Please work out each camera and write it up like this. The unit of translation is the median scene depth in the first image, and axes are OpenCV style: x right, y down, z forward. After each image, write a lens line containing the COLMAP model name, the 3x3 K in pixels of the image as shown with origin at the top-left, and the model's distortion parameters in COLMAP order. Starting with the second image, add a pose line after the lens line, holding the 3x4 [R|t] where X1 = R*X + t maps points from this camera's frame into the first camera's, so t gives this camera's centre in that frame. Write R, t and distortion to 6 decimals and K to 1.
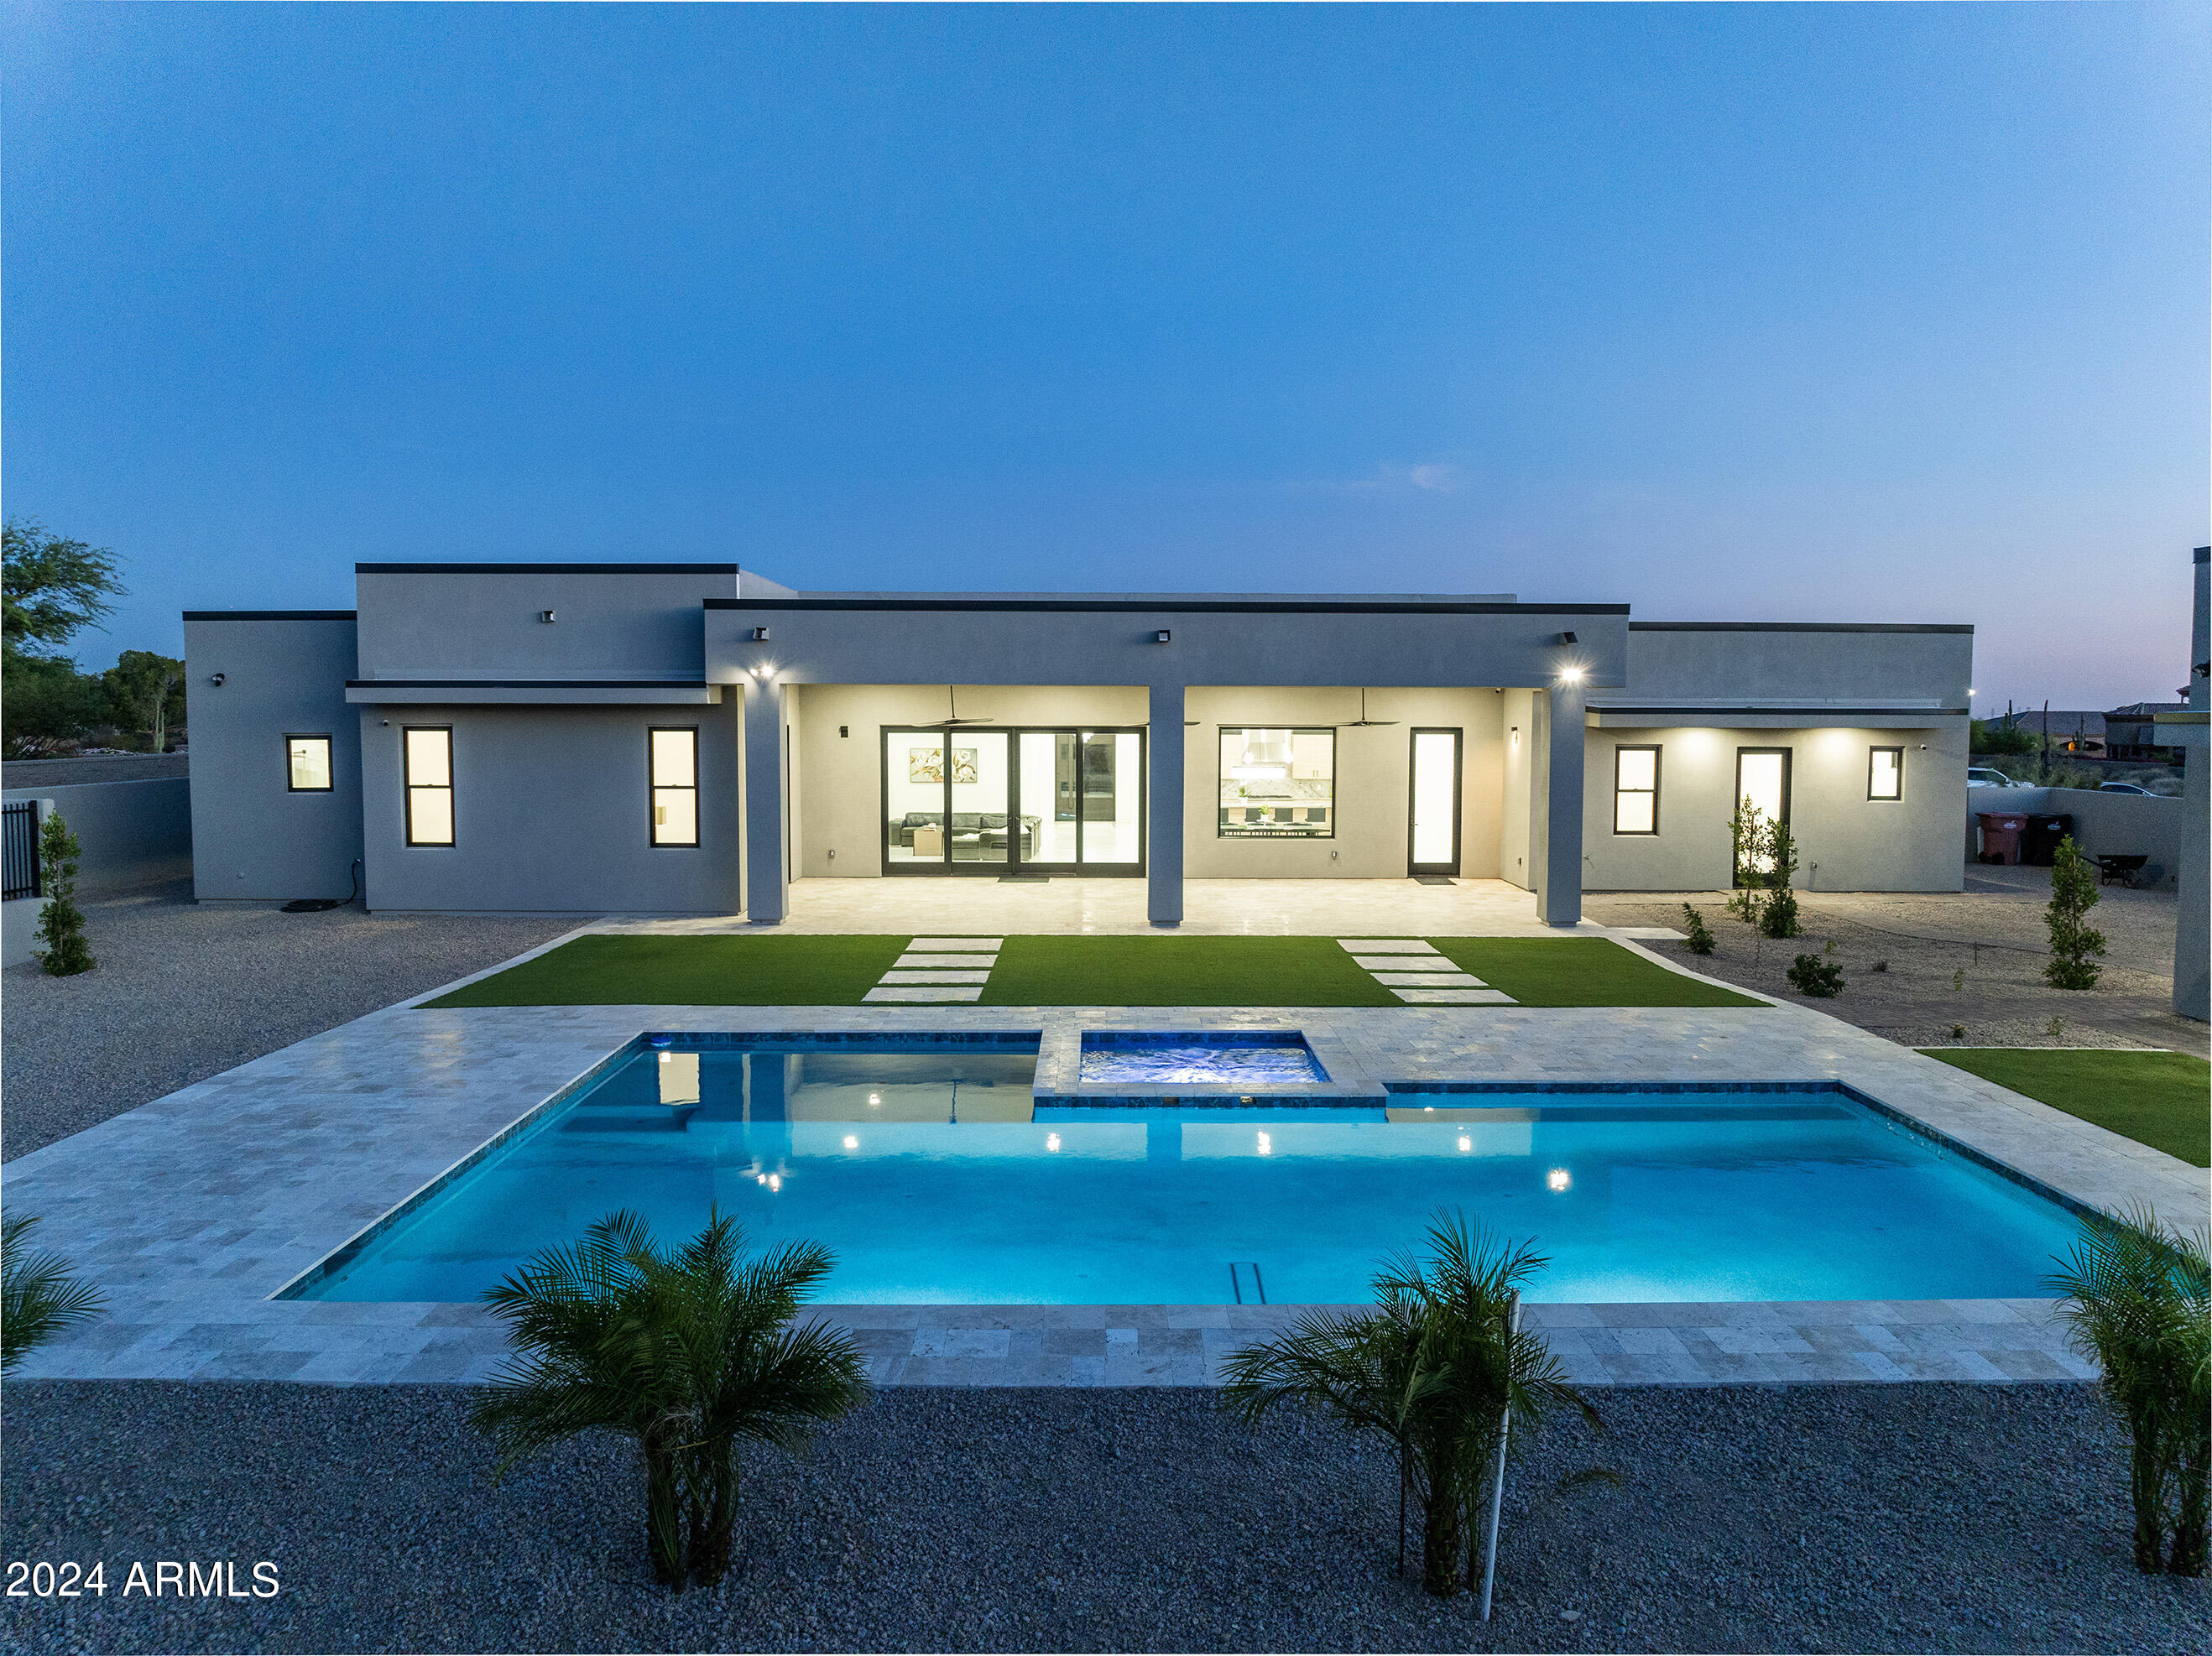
lens RADIAL K [[1544.6, 0, 1106.0], [0, 1544.6, 828.0], [0, 0, 1]] dist [-0.032622, -0.008056]
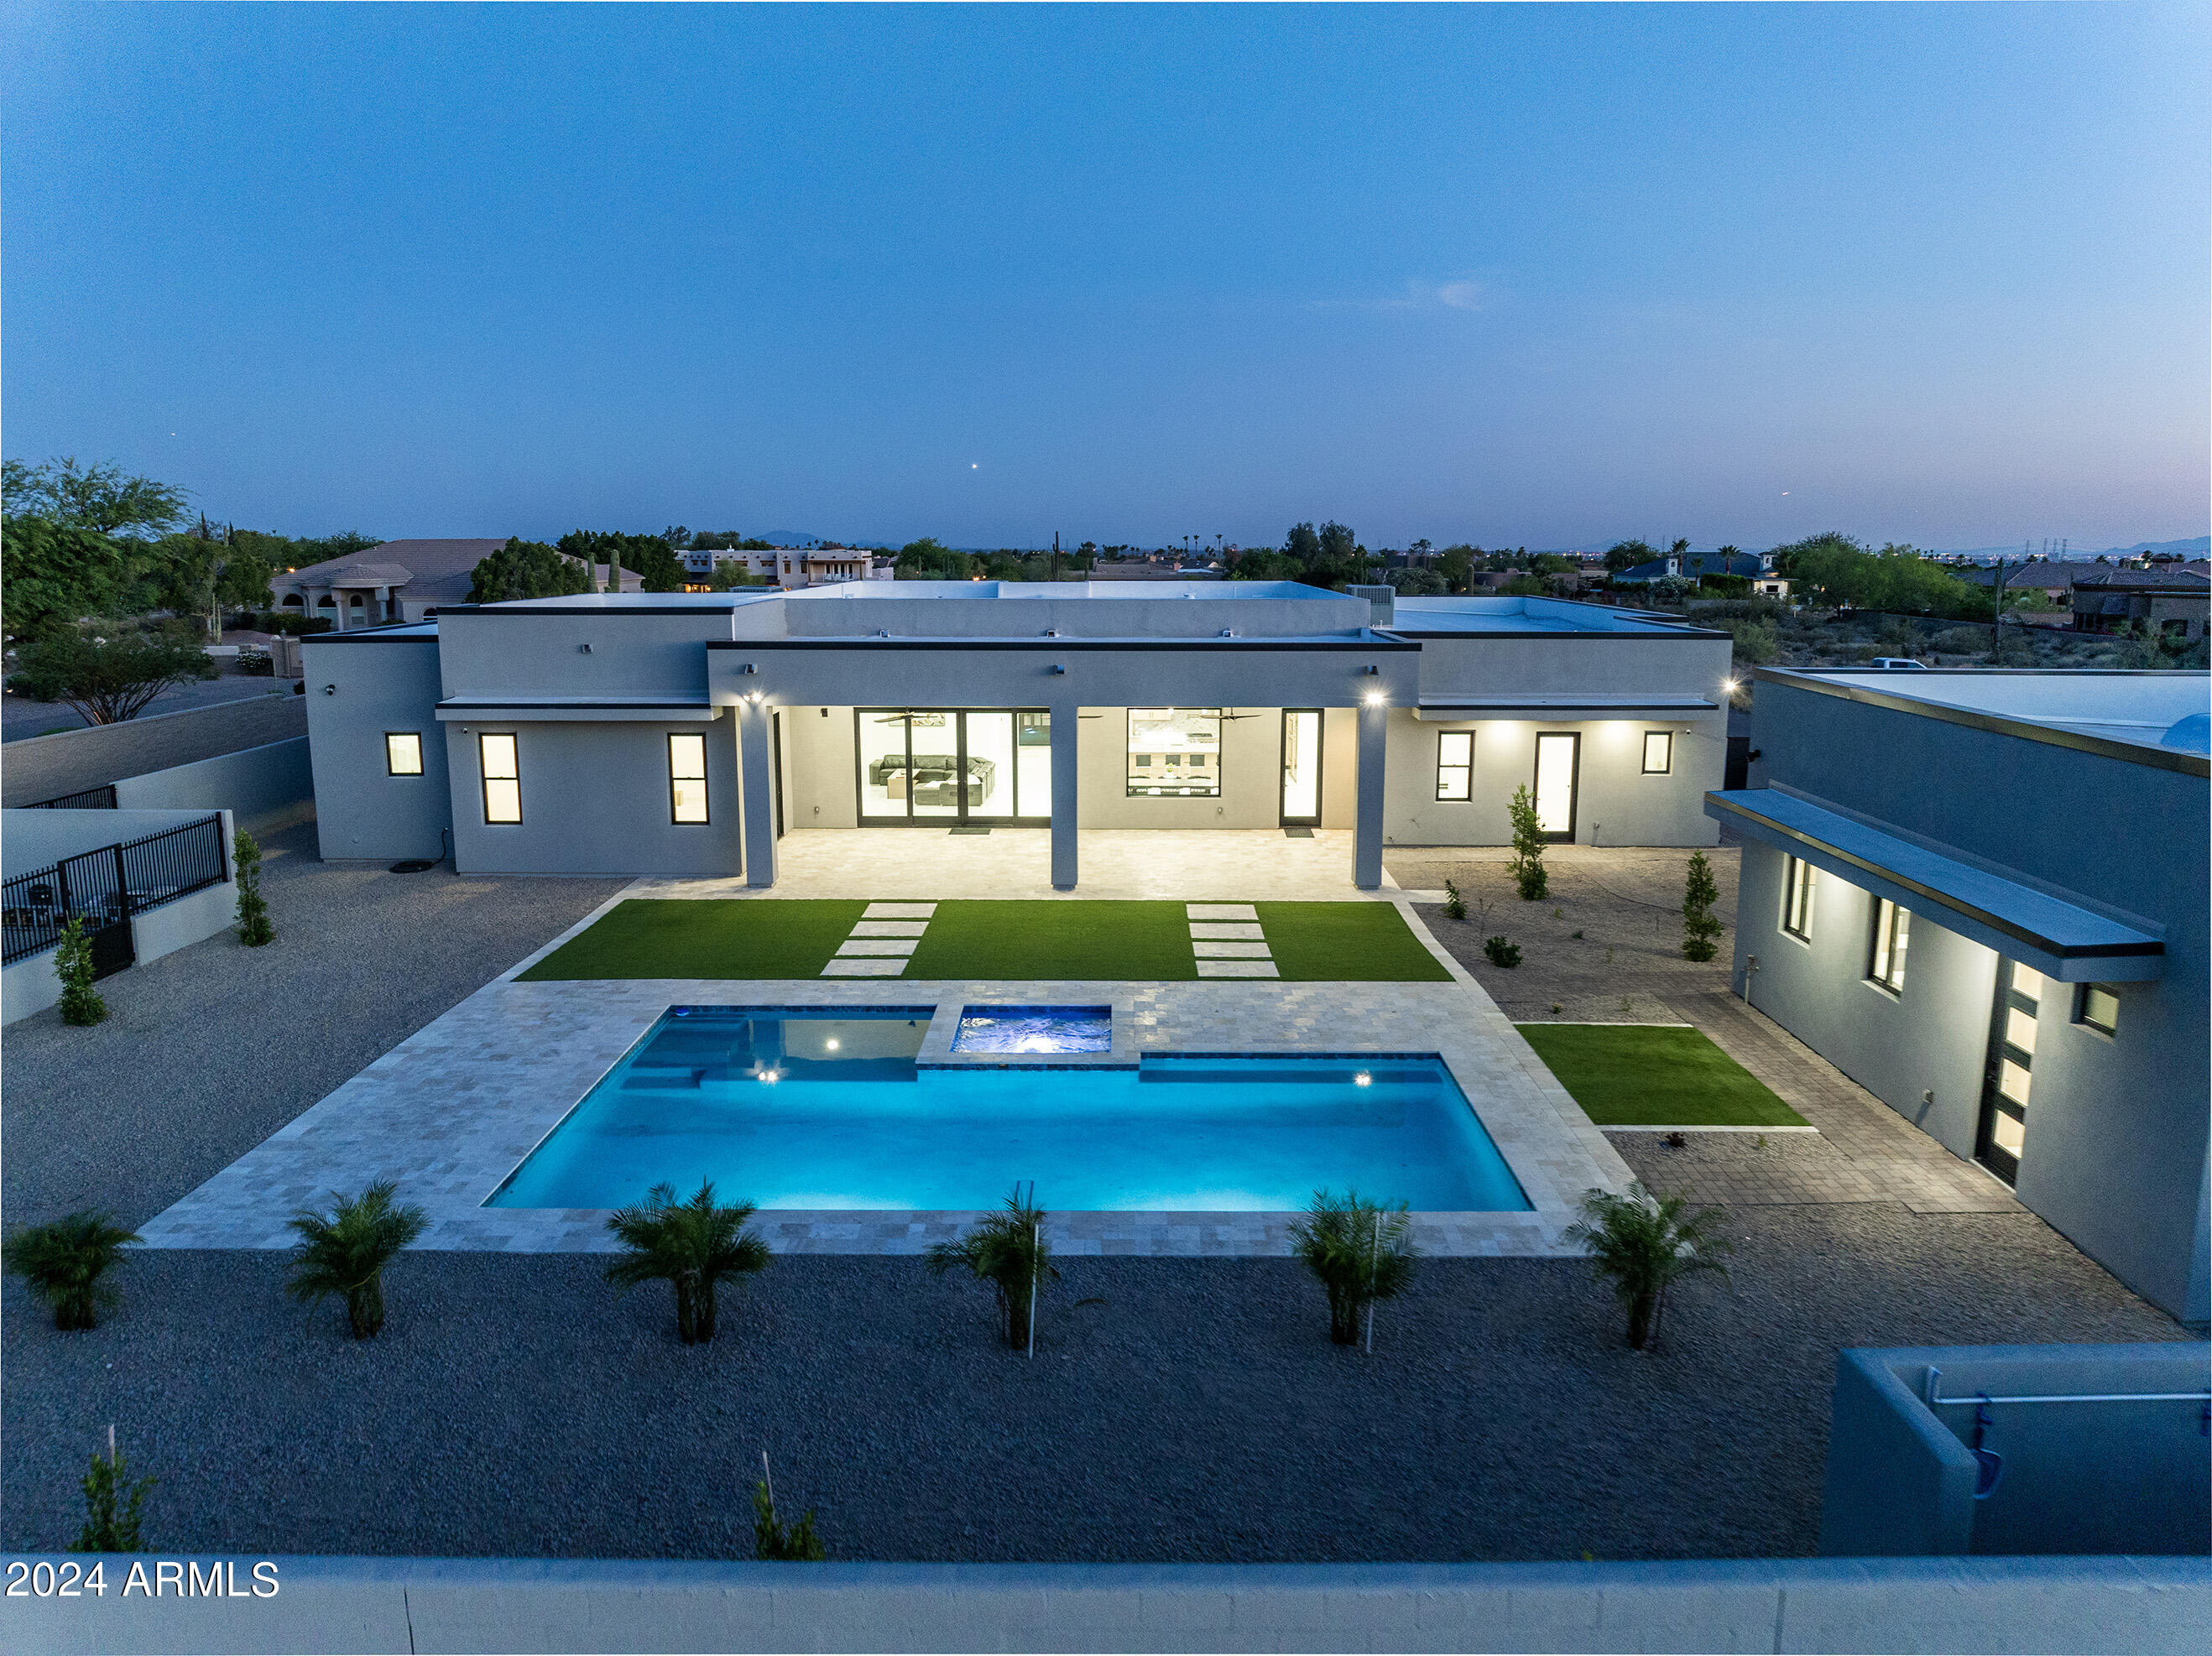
lens RADIAL K [[1544.6, 0, 1106.0], [0, 1544.6, 828.0], [0, 0, 1]] dist [-0.032622, -0.008056]
pose [[0.999888, 0.000114, -0.014995, 0.100616], [0.001524, 0.994014, 0.109238, -0.140407], [0.014918, -0.109249, 0.993903, -0.320938]]
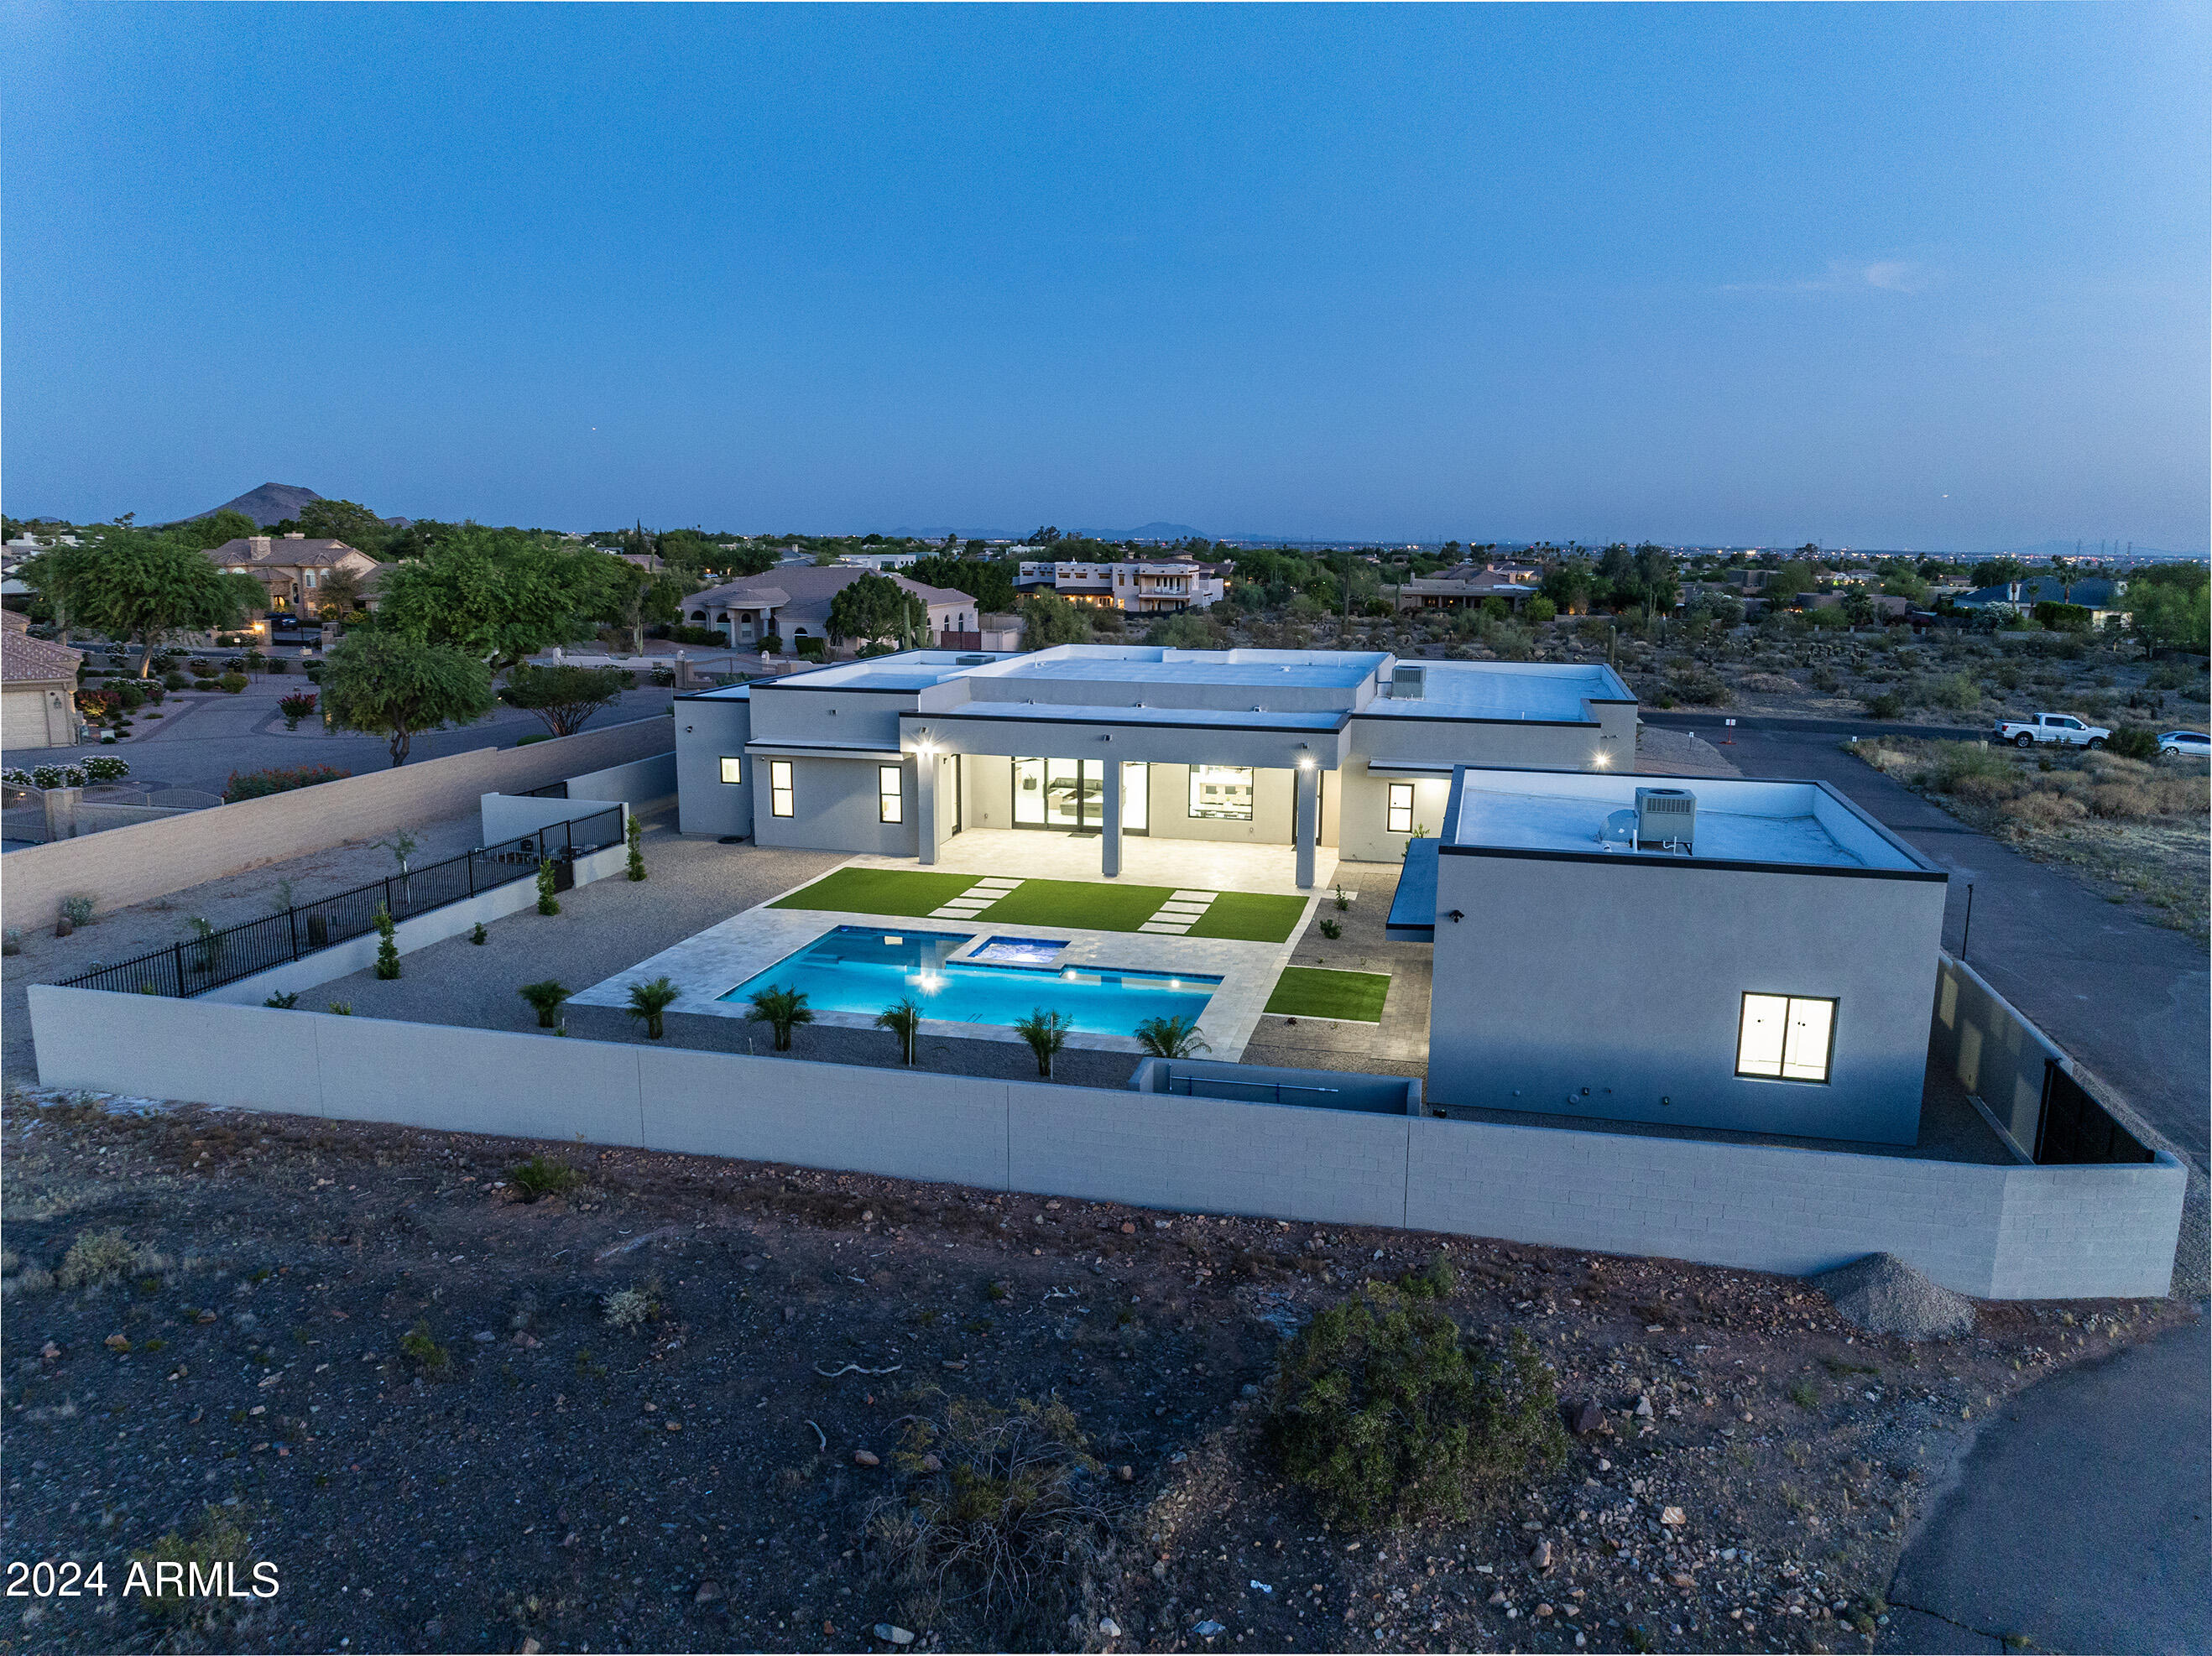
lens RADIAL K [[1544.6, 0, 1106.0], [0, 1544.6, 828.0], [0, 0, 1]] dist [-0.032622, -0.008056]
pose [[0.967908, 0.050481, -0.246182, 0.573660], [-0.022128, 0.992932, 0.116608, -0.256517], [0.250328, -0.107418, 0.962184, -1.042276]]
